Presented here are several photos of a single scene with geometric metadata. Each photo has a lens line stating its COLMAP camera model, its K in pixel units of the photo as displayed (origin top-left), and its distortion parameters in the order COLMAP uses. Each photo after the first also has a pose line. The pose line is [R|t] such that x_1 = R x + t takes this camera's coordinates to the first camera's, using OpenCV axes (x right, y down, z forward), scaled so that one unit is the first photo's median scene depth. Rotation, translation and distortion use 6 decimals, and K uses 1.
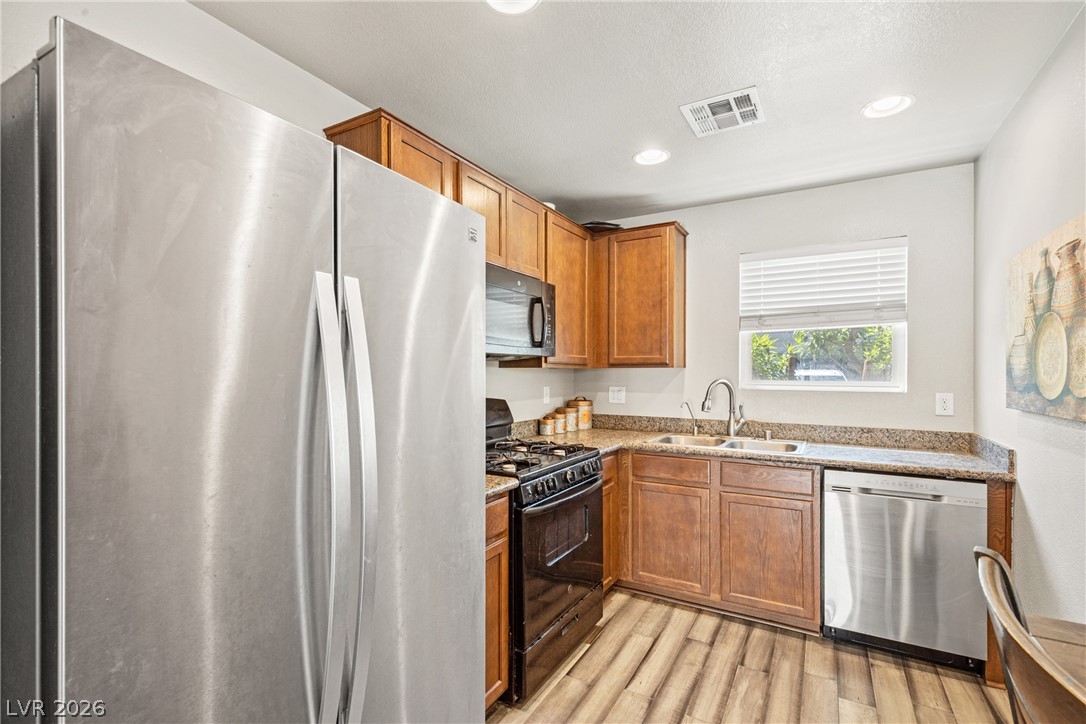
lens RADIAL K [[485.6, 0, 543.1], [0, 485.6, 371.3], [0, 0, 1]] dist [0.005778, -0.001077]
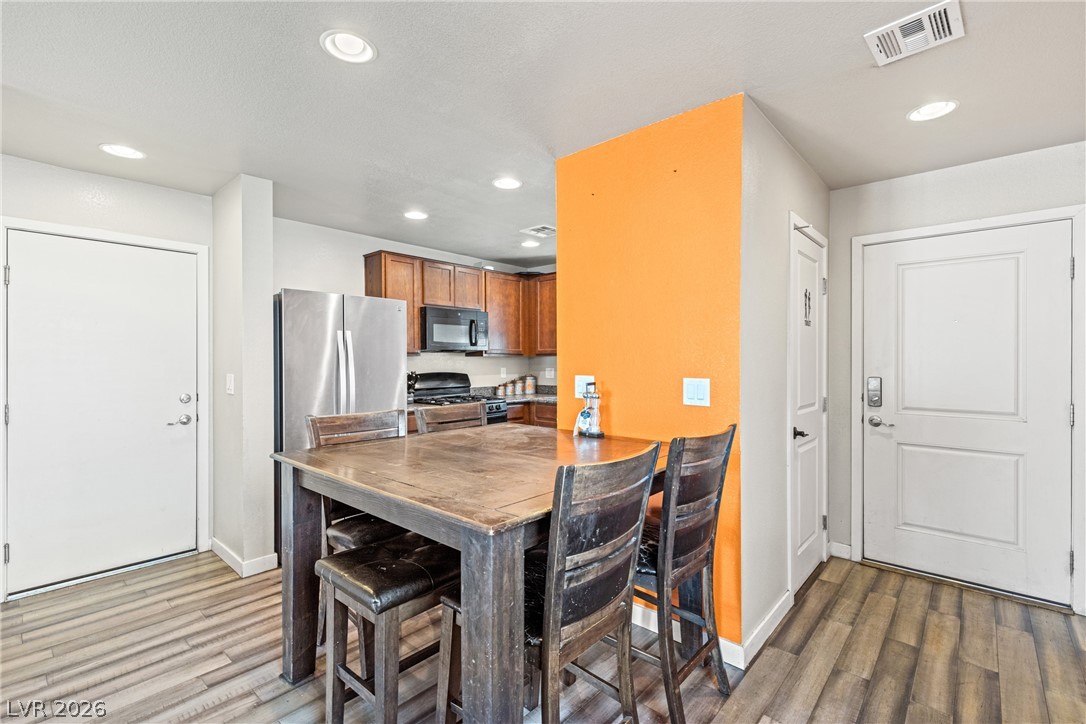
lens RADIAL K [[485.6, 0, 547.1], [0, 485.6, 360.5], [0, 0, 1]] dist [0.005778, -0.001077]
pose [[0.978306, -0.007271, -0.207035, 0.537612], [0.007113, 0.999974, -0.001508, 0.010378], [0.207041, 0.000003, 0.978332, -0.662576]]
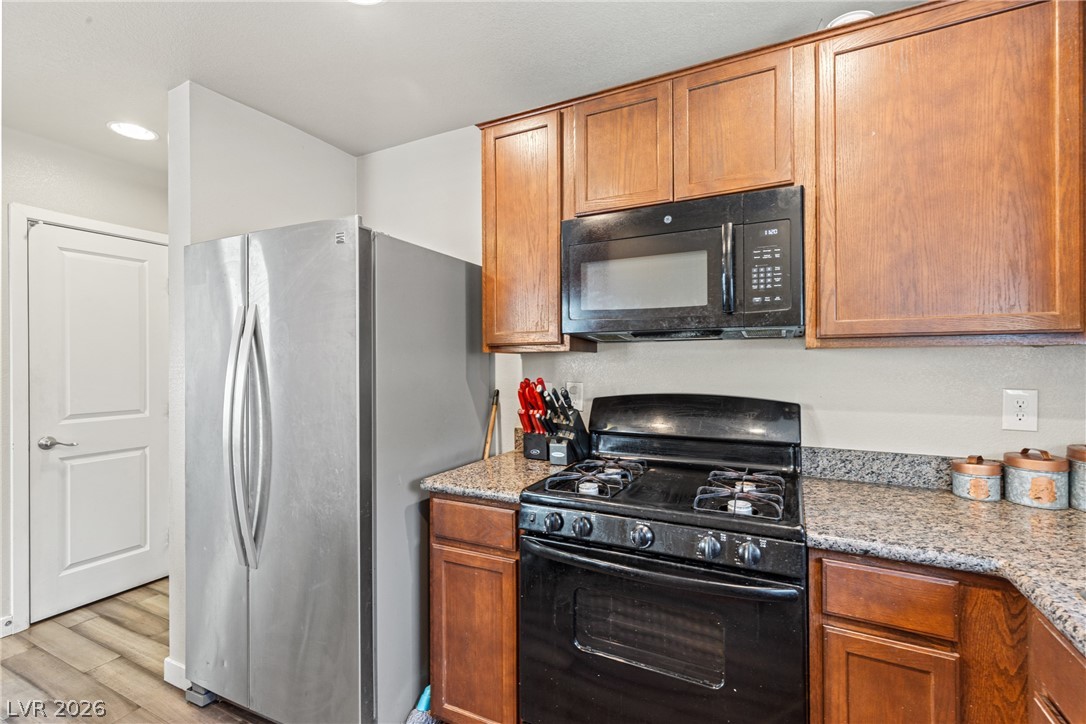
lens RADIAL K [[485.6, 0, 543.3], [0, 485.6, 361.8], [0, 0, 1]] dist [0.005778, -0.001077]
pose [[0.059948, -0.005372, -0.998187, 0.435064], [-0.000122, 0.999985, -0.005389, 0.010425], [0.998201, 0.000445, 0.059947, 0.589422]]
